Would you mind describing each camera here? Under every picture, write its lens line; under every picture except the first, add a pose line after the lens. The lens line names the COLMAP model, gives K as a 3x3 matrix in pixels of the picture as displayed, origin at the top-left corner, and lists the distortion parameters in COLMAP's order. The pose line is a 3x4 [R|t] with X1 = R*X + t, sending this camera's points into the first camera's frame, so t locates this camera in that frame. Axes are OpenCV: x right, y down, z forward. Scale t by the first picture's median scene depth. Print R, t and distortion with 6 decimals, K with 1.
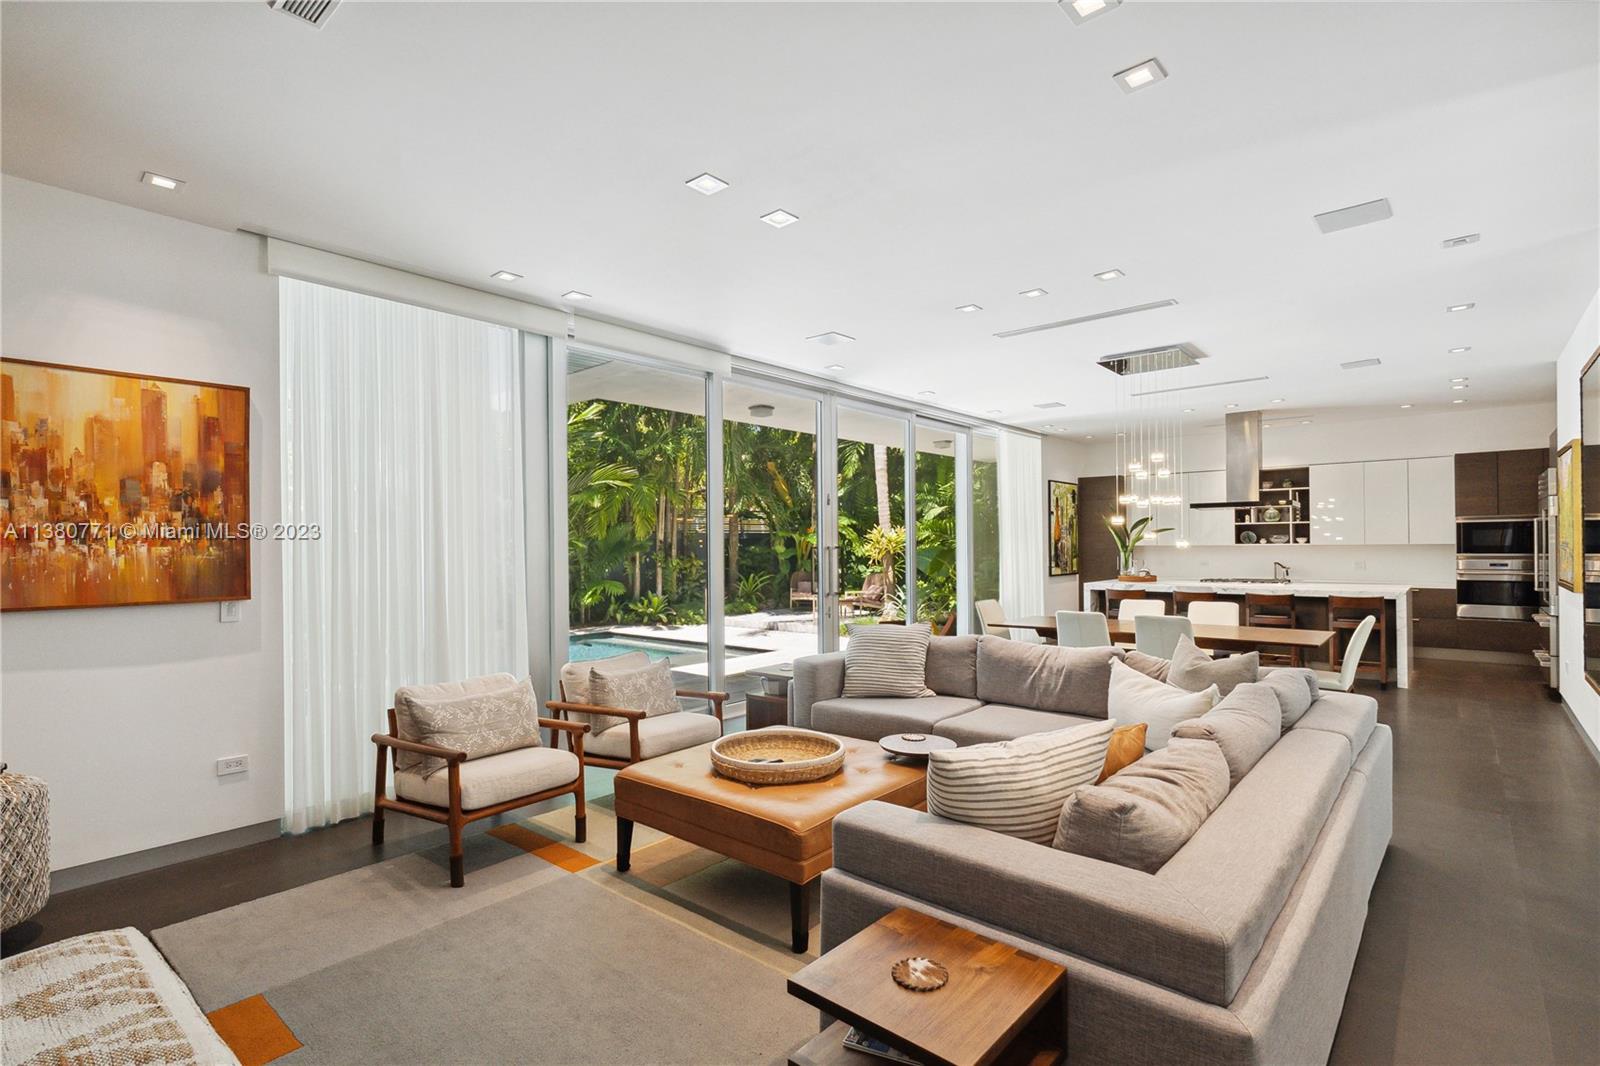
lens RADIAL K [[776.6, 0, 800.2], [0, 776.6, 545.6], [0, 0, 1]] dist [-0.004652, 0.000737]
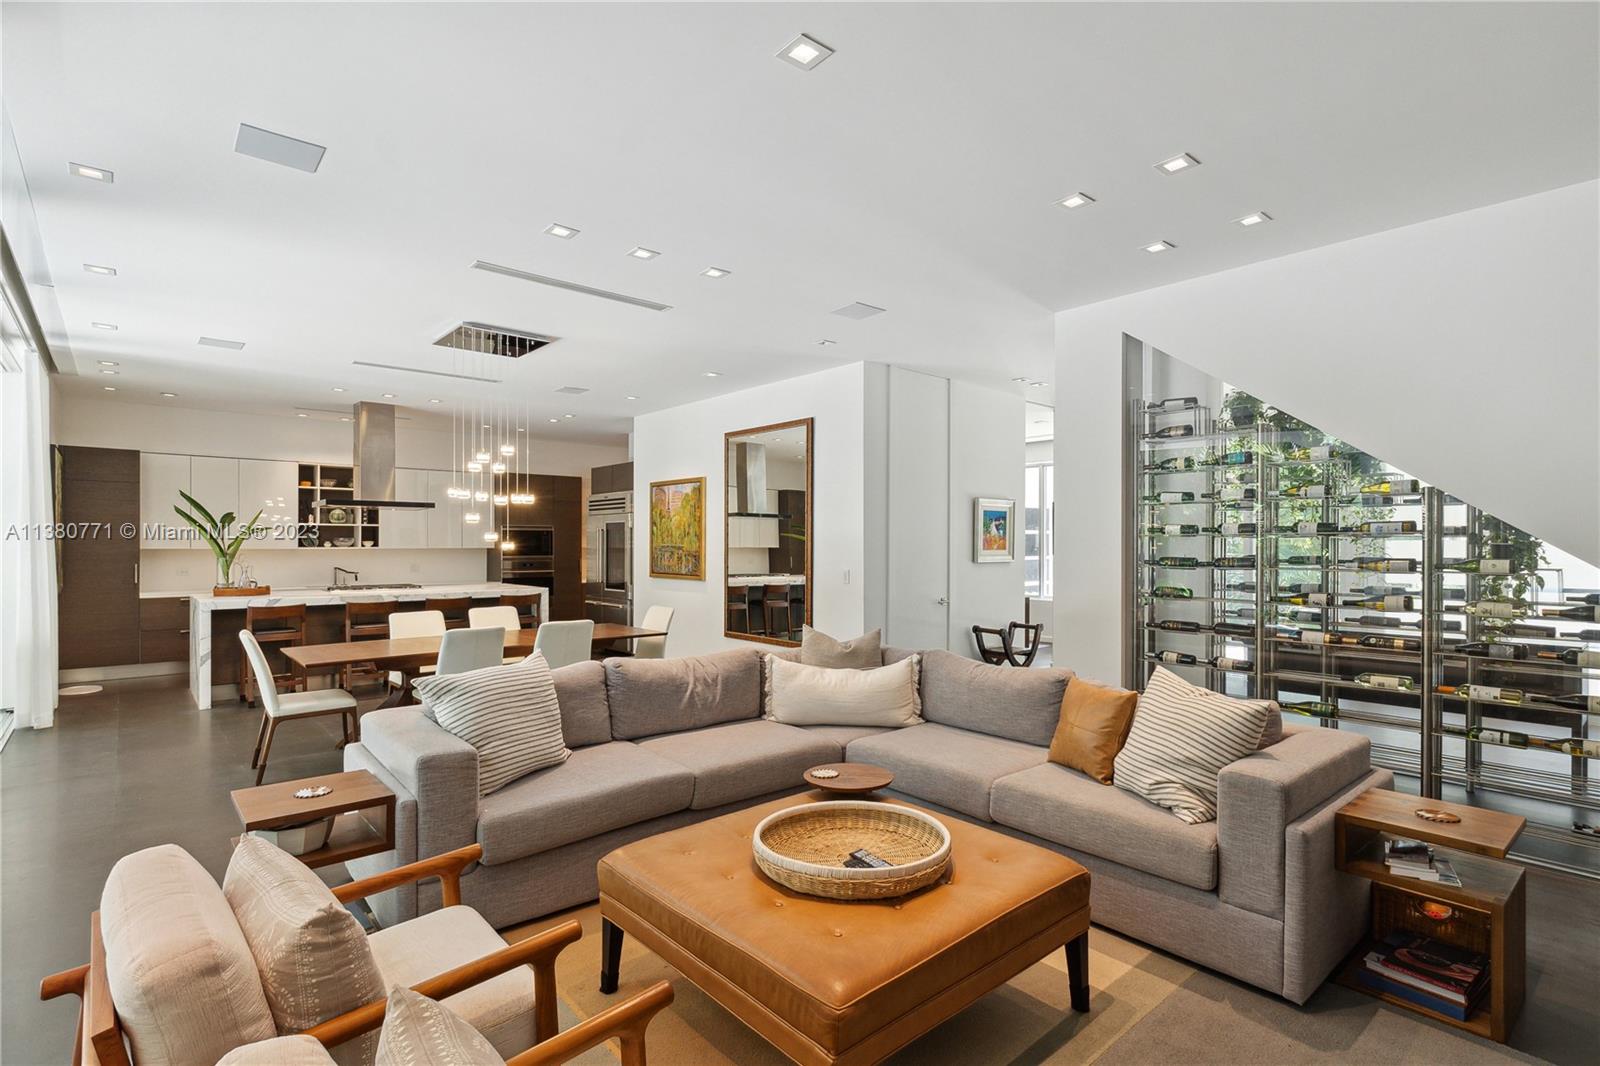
lens RADIAL K [[776.6, 0, 813.6], [0, 776.6, 543.6], [0, 0, 1]] dist [-0.004652, 0.000737]
pose [[0.130836, 0.013862, 0.991307, -0.234239], [-0.003064, 0.999903, -0.013578, 0.004027], [-0.991399, -0.001261, 0.130865, 0.313373]]
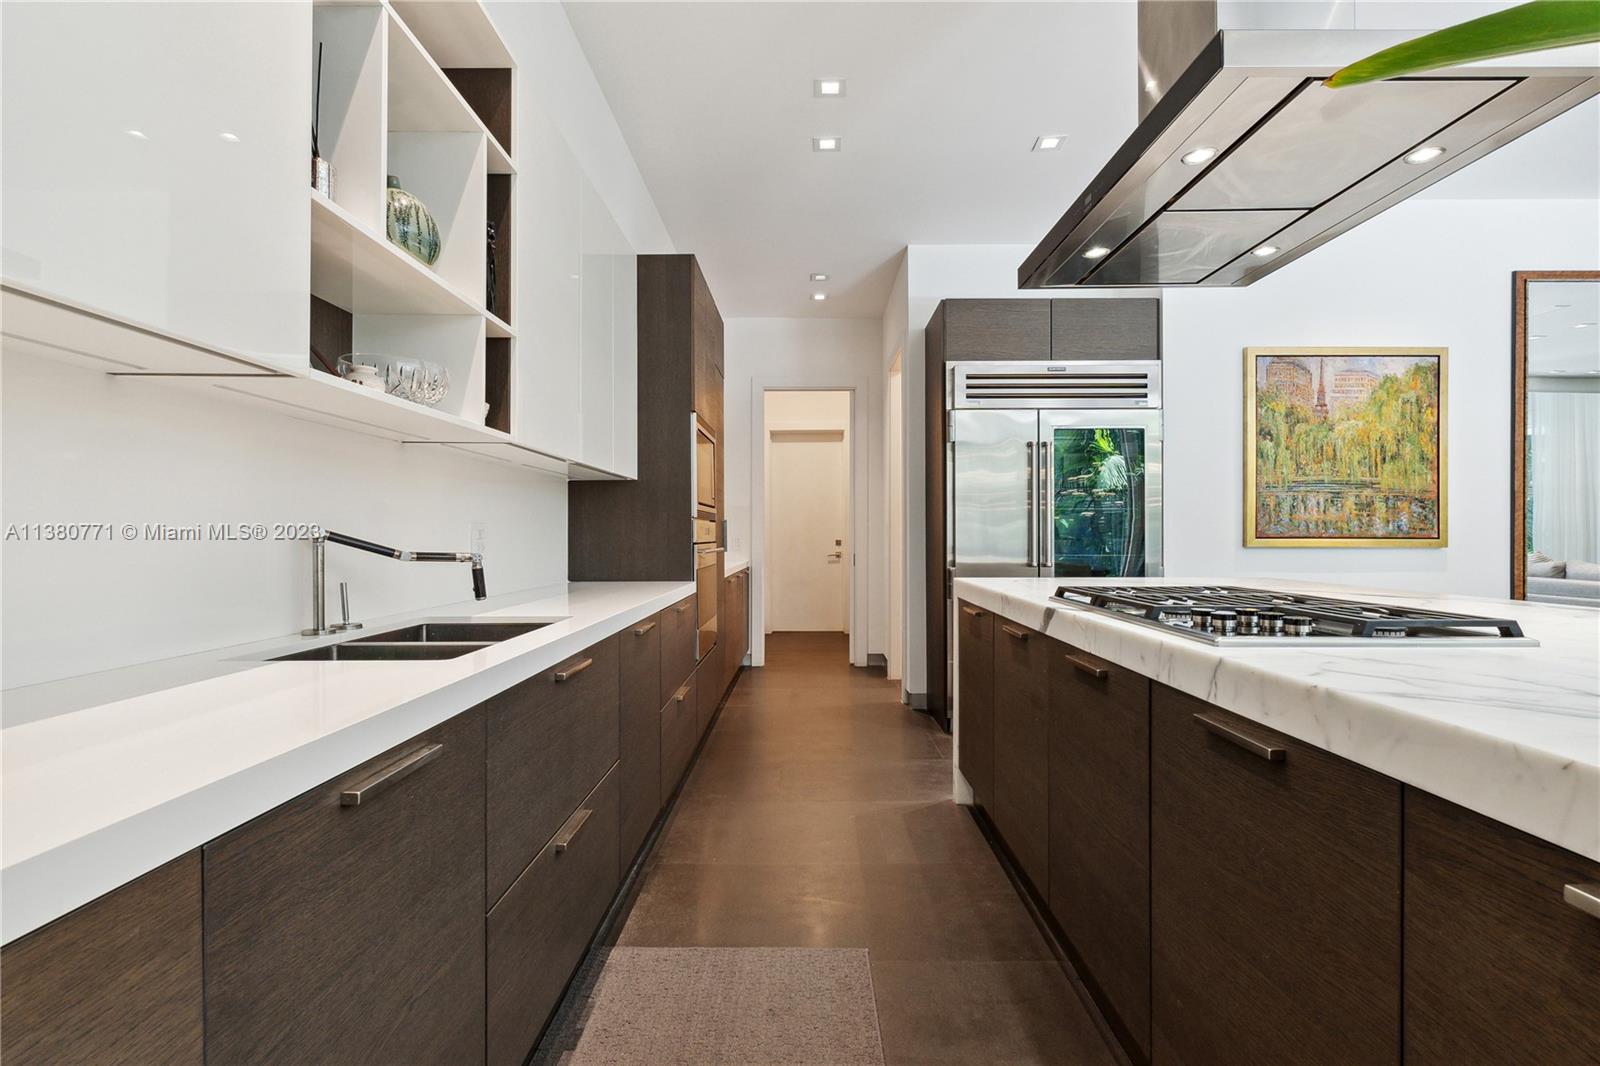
lens RADIAL K [[776.6, 0, 803.2], [0, 776.6, 535.0], [0, 0, 1]] dist [-0.004652, 0.000737]
pose [[-0.646430, 0.008380, 0.762927, 0.429920], [0.005129, 0.999965, -0.006638, 0.024912], [-0.762956, -0.000378, -0.646451, 1.033488]]
